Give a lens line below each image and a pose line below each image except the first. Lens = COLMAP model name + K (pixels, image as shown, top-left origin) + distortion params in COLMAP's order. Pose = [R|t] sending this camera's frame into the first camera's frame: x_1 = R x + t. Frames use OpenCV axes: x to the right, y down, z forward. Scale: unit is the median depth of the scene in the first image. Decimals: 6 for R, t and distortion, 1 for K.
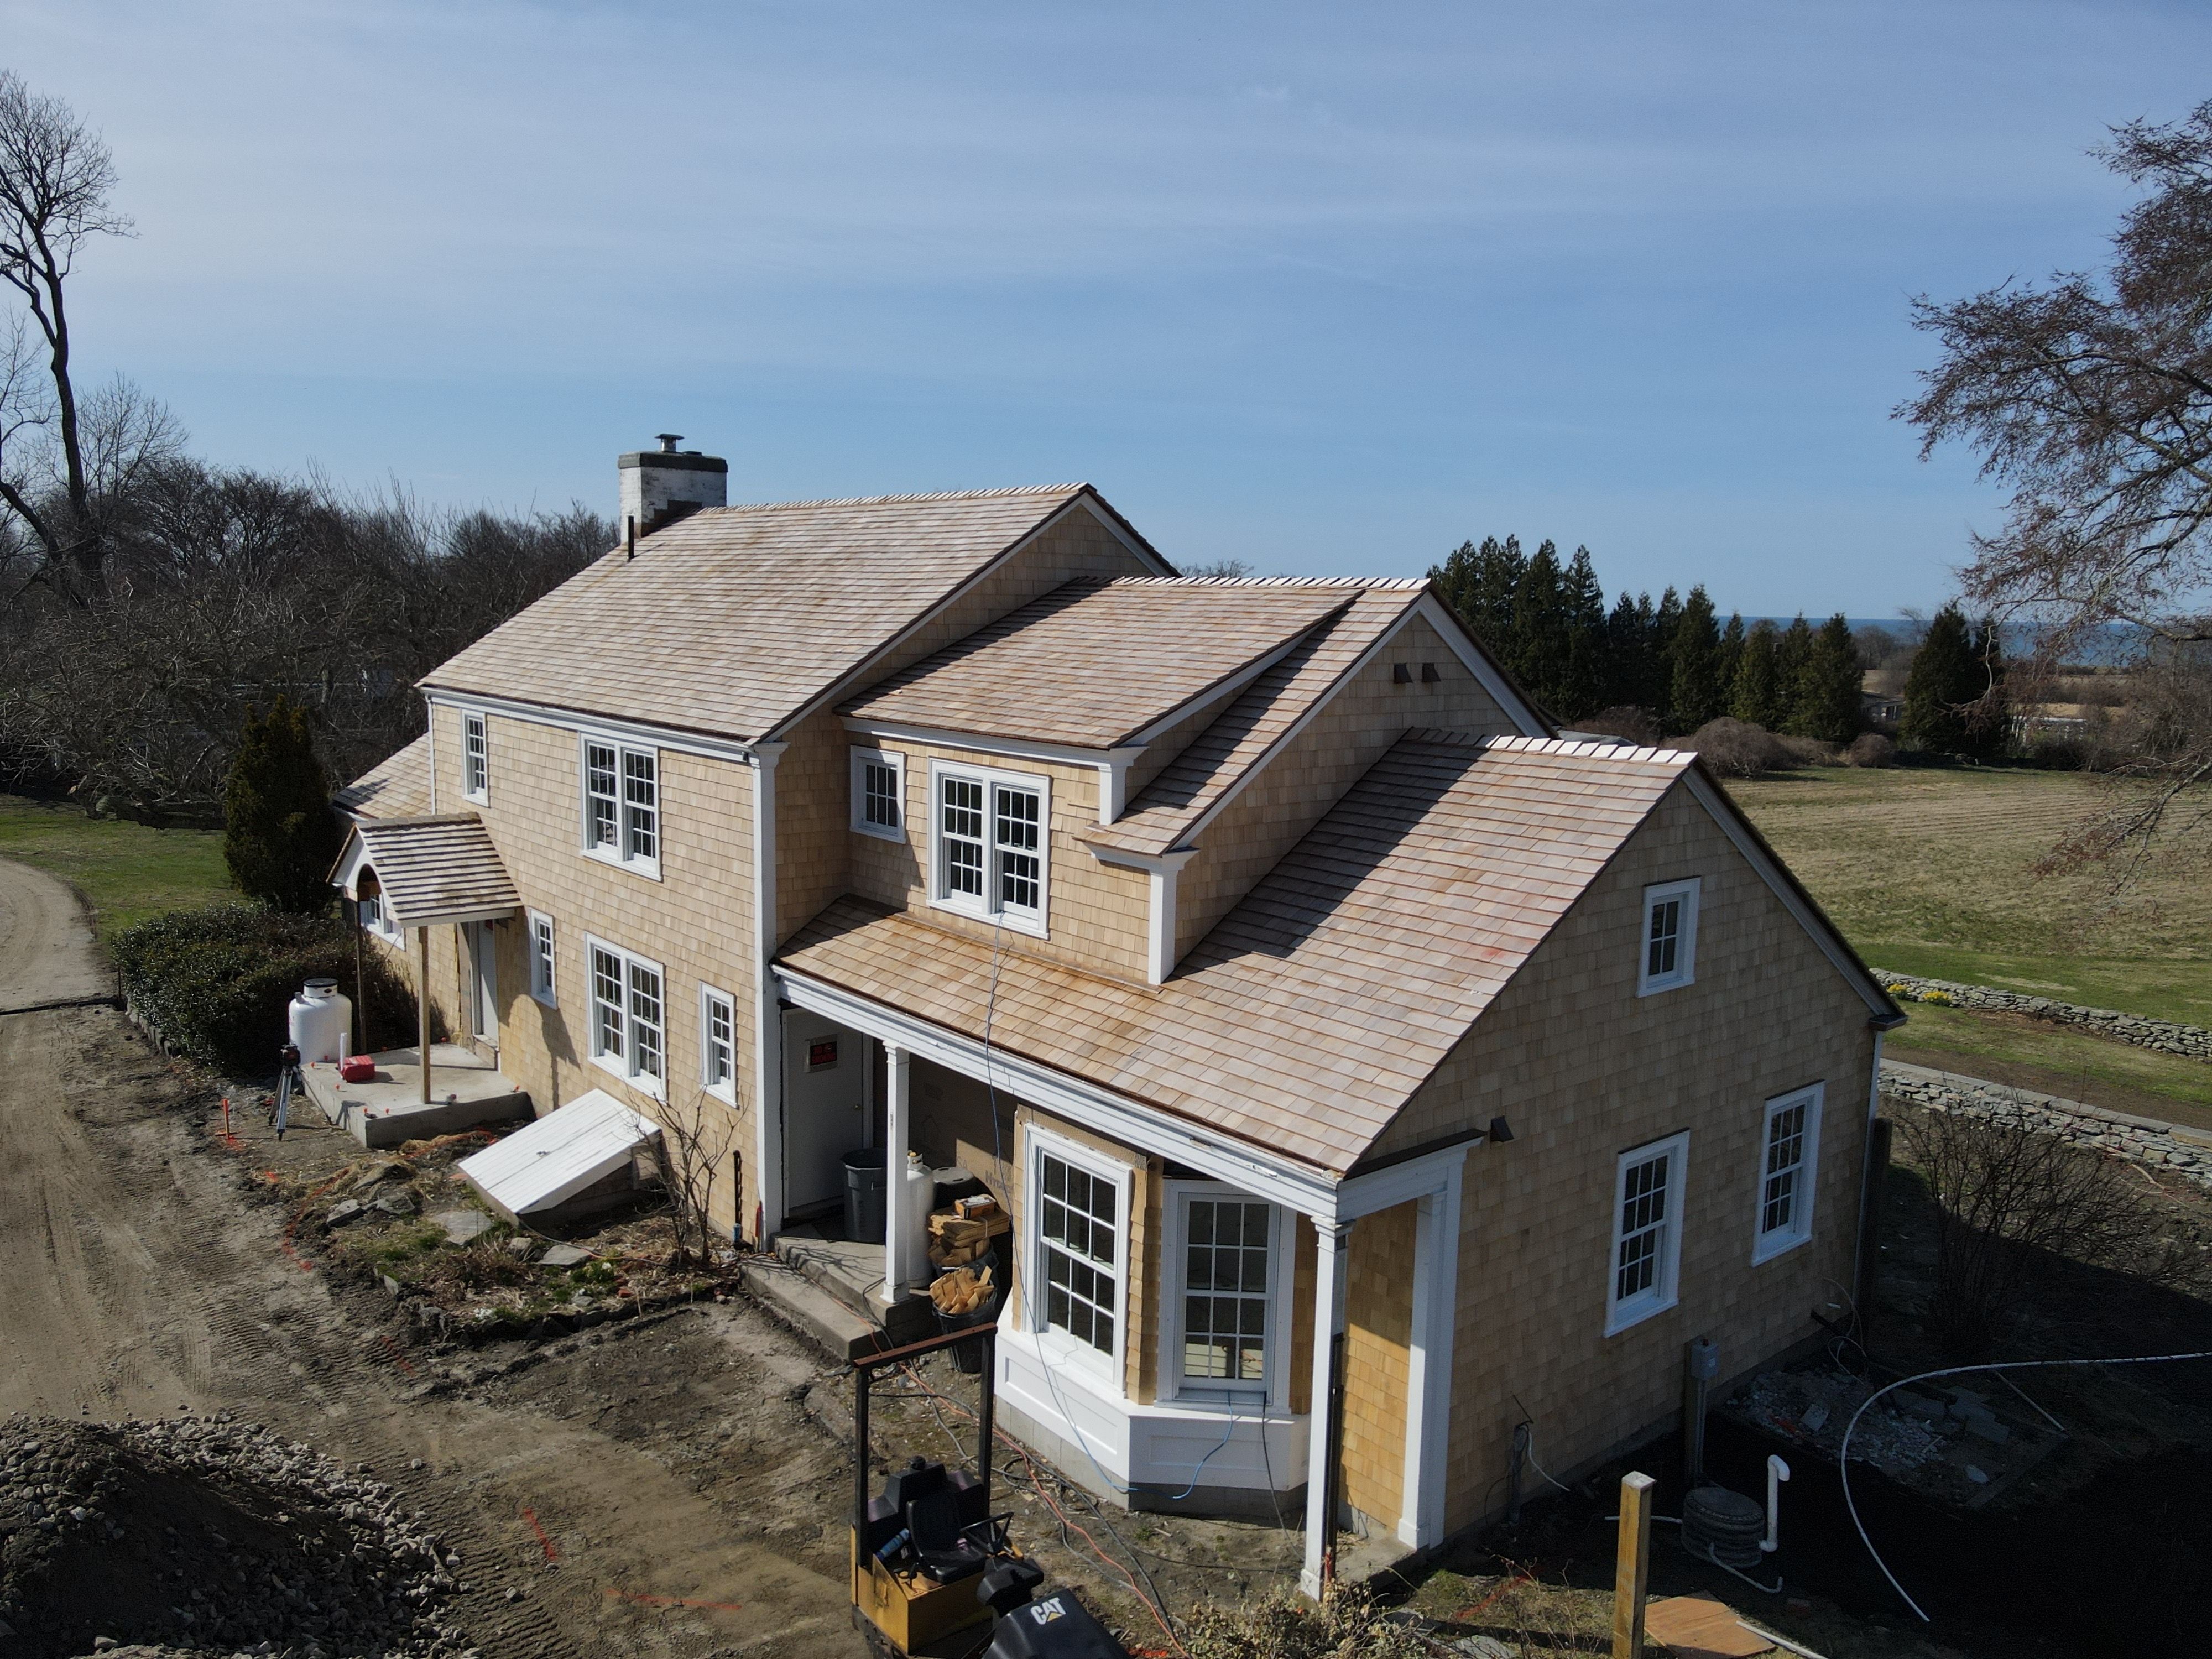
lens RADIAL K [[1608.9, 0, 1121.1], [0, 1608.9, 826.7], [0, 0, 1]] dist [0.010124, 0.019541]
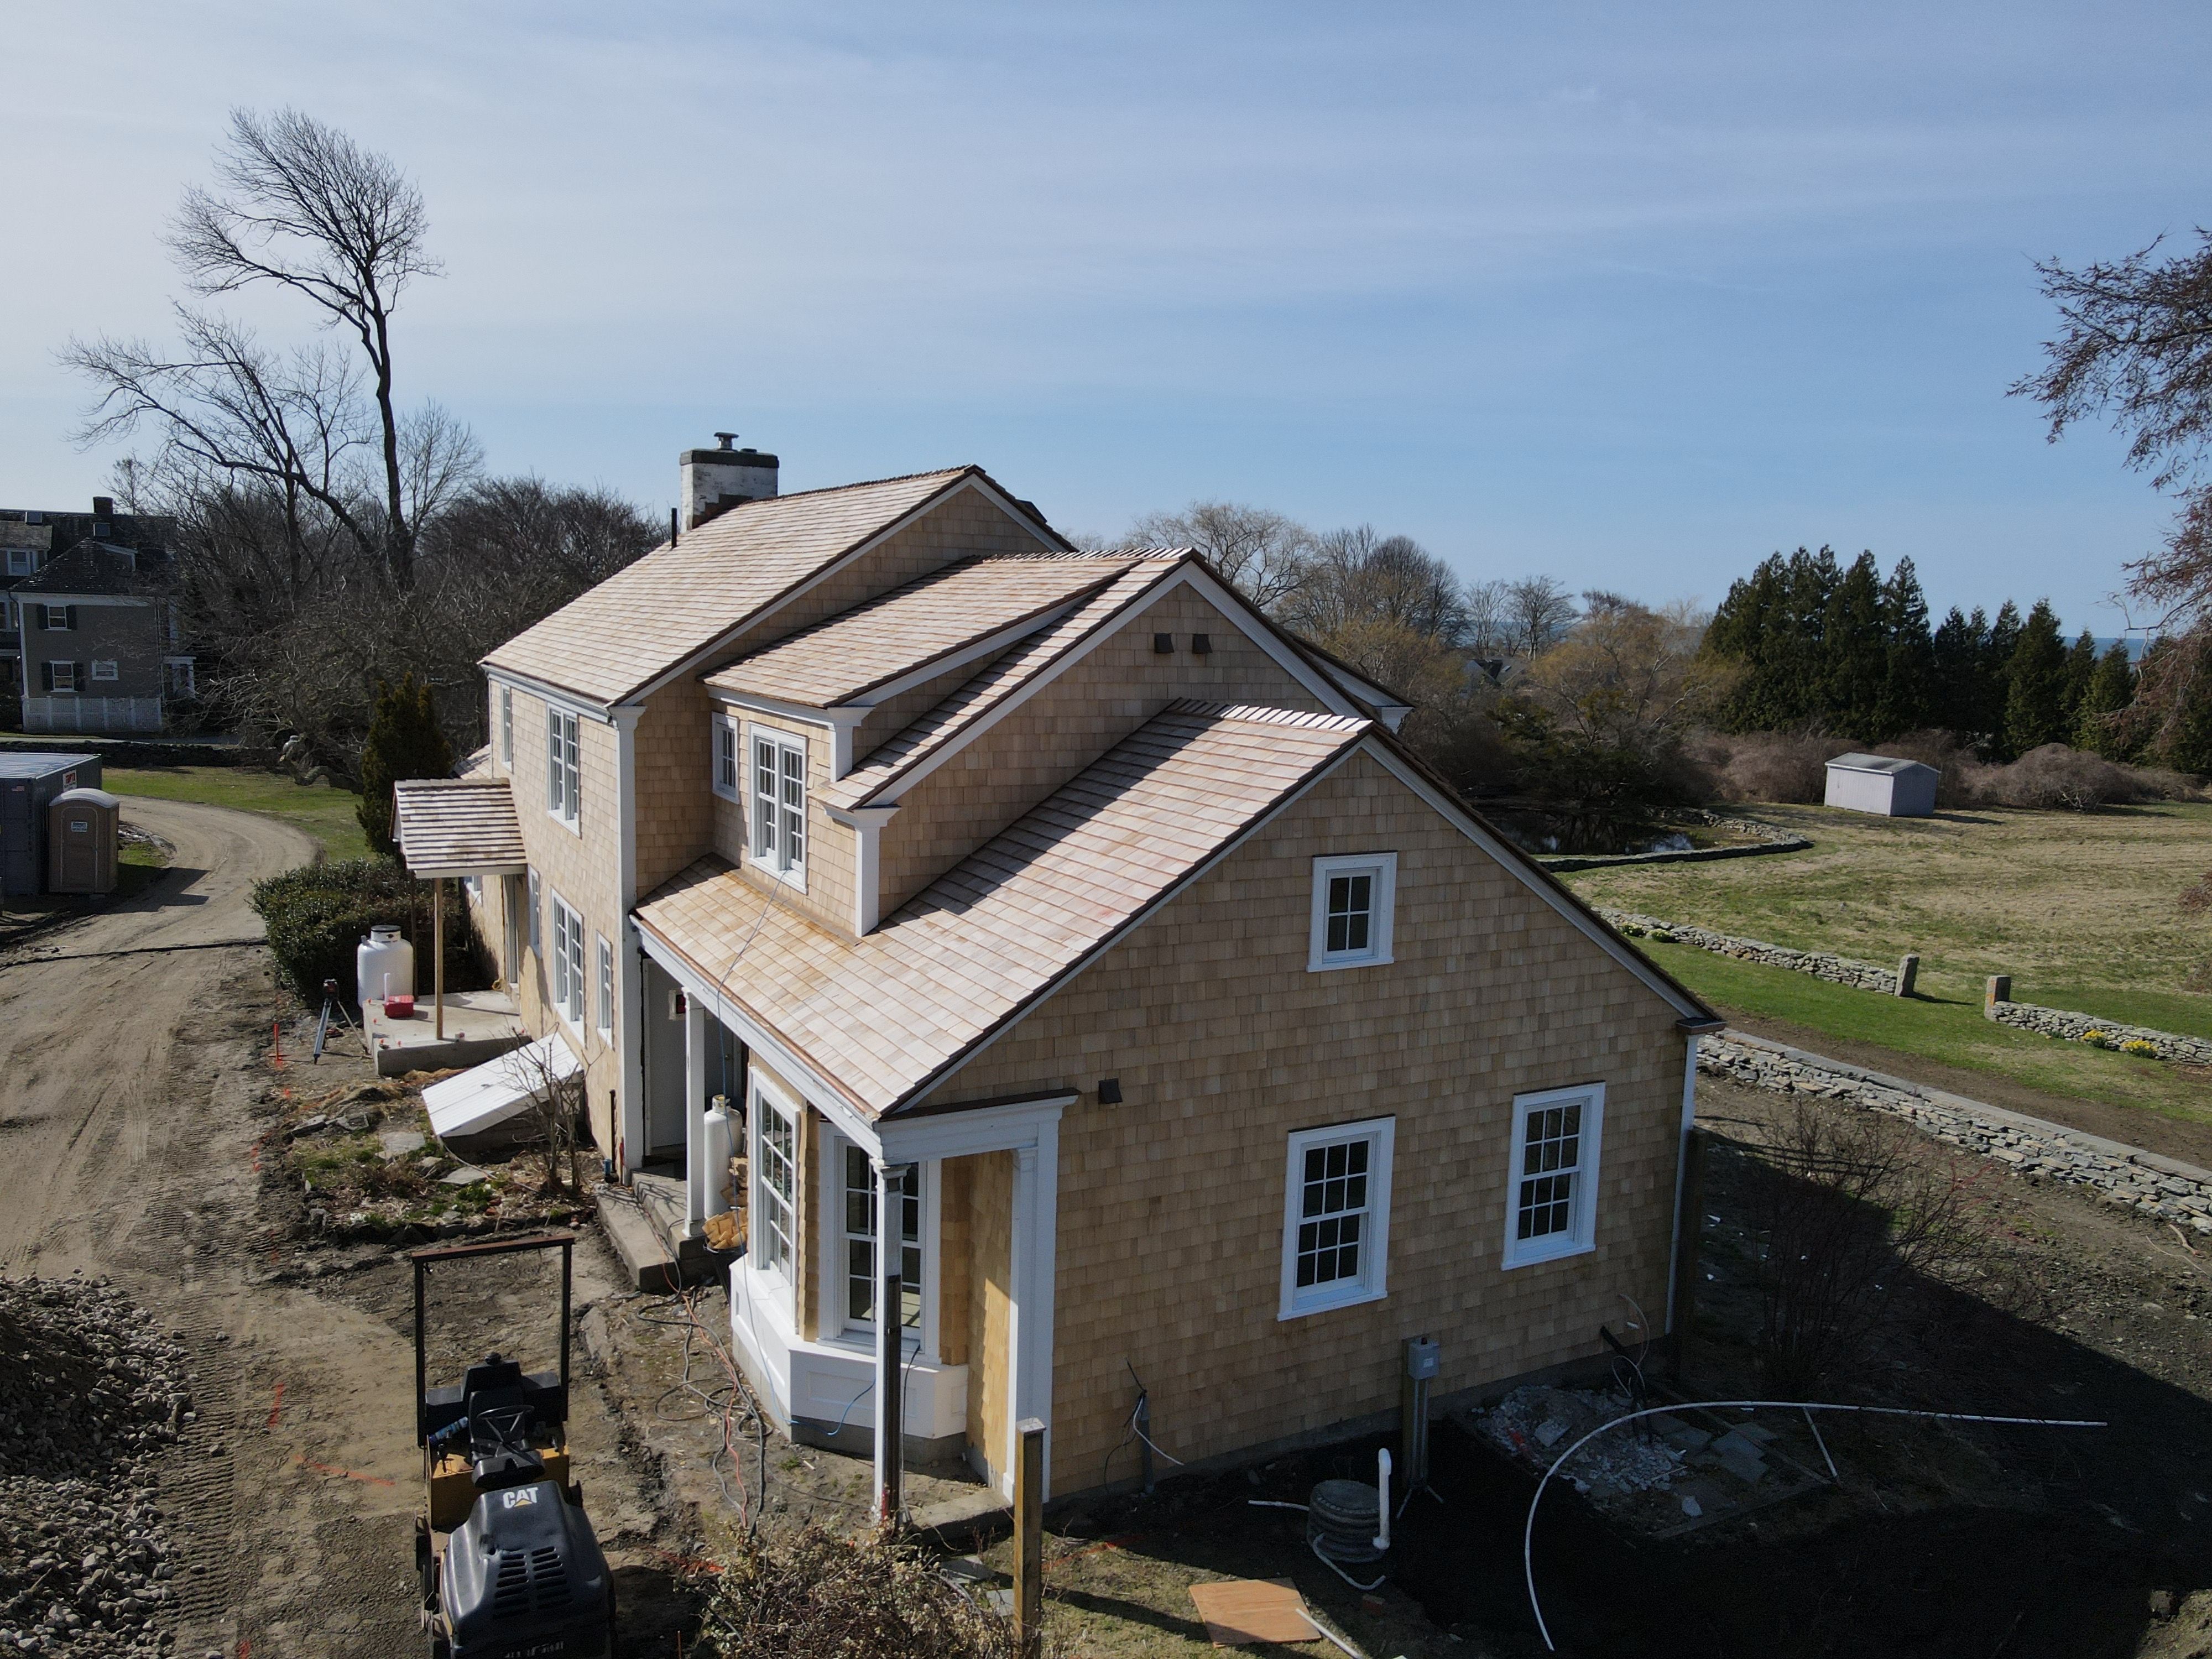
lens RADIAL K [[1608.9, 0, 1122.4], [0, 1608.9, 832.6], [0, 0, 1]] dist [0.010124, 0.019541]
pose [[0.979499, 0.034257, -0.198517, 0.322735], [-0.035461, 0.999368, -0.002510, 0.022973], [0.198306, 0.009498, 0.980094, 0.020167]]
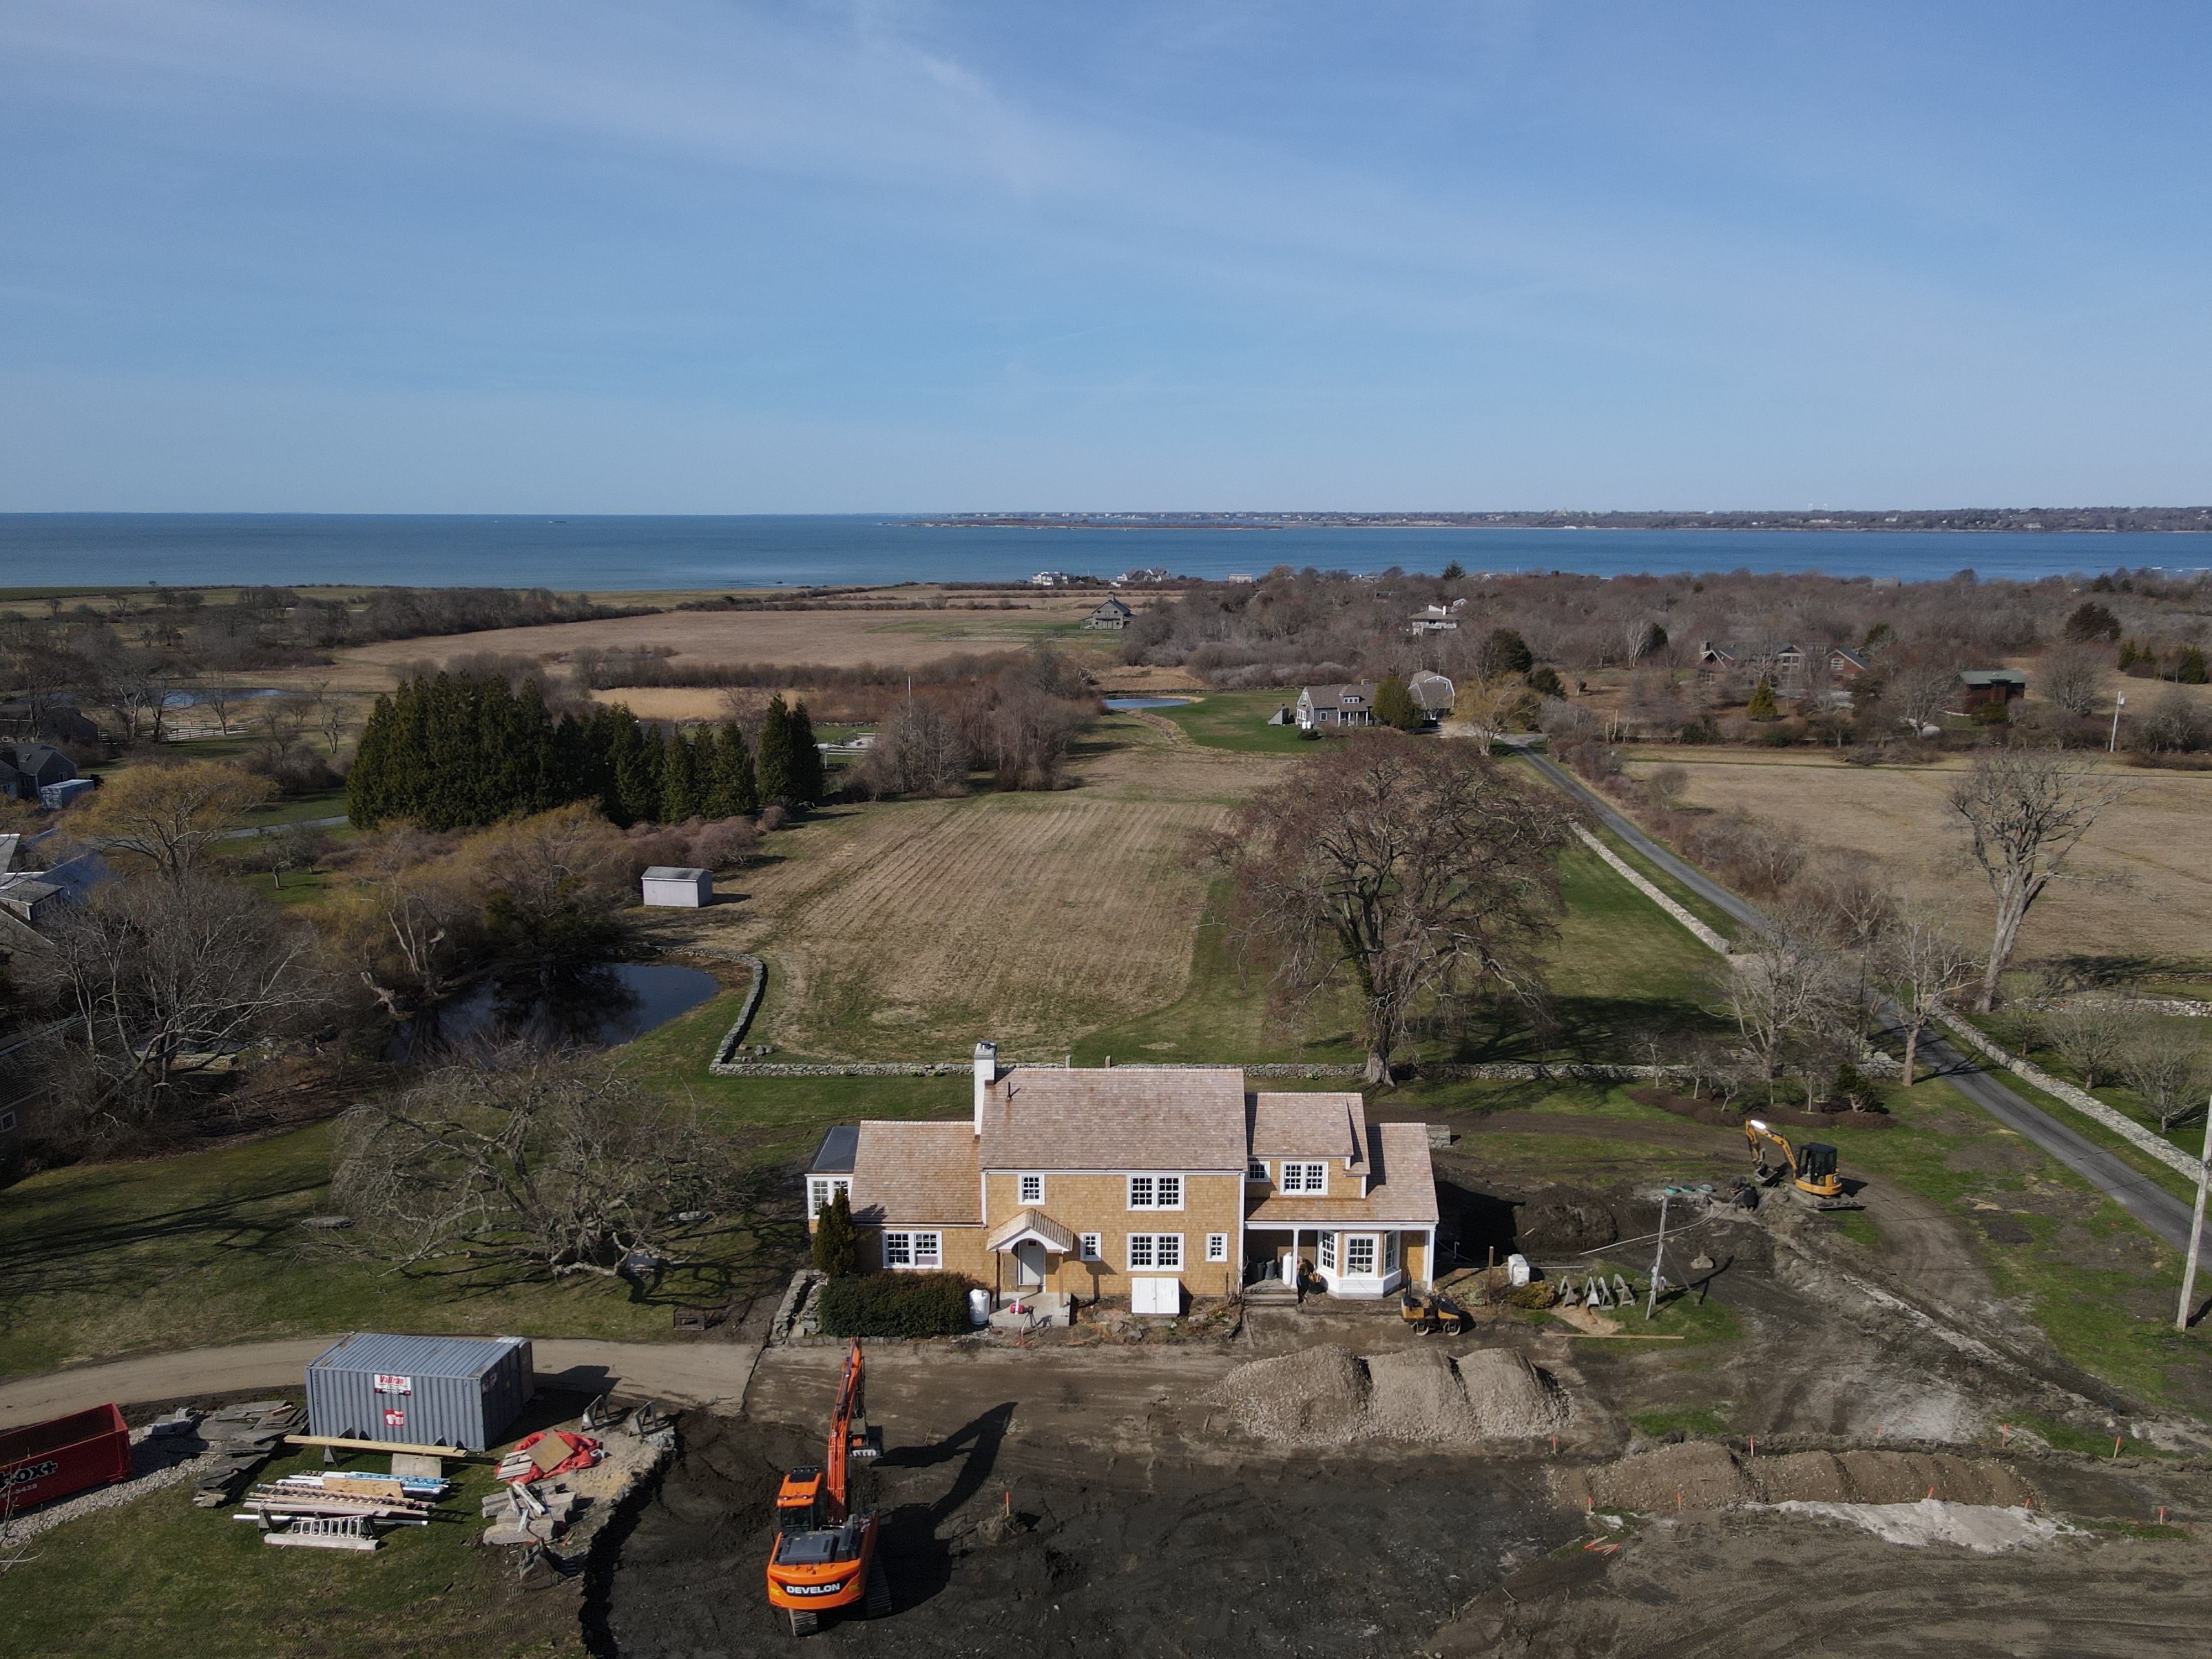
lens RADIAL K [[1608.9, 0, 1121.3], [0, 1608.9, 852.1], [0, 0, 1]] dist [0.010124, 0.019541]
pose [[0.650718, -0.176966, 0.738410, -3.254328], [0.118528, 0.984215, 0.131424, -1.396738], [-0.750012, 0.002003, 0.661421, -1.416615]]
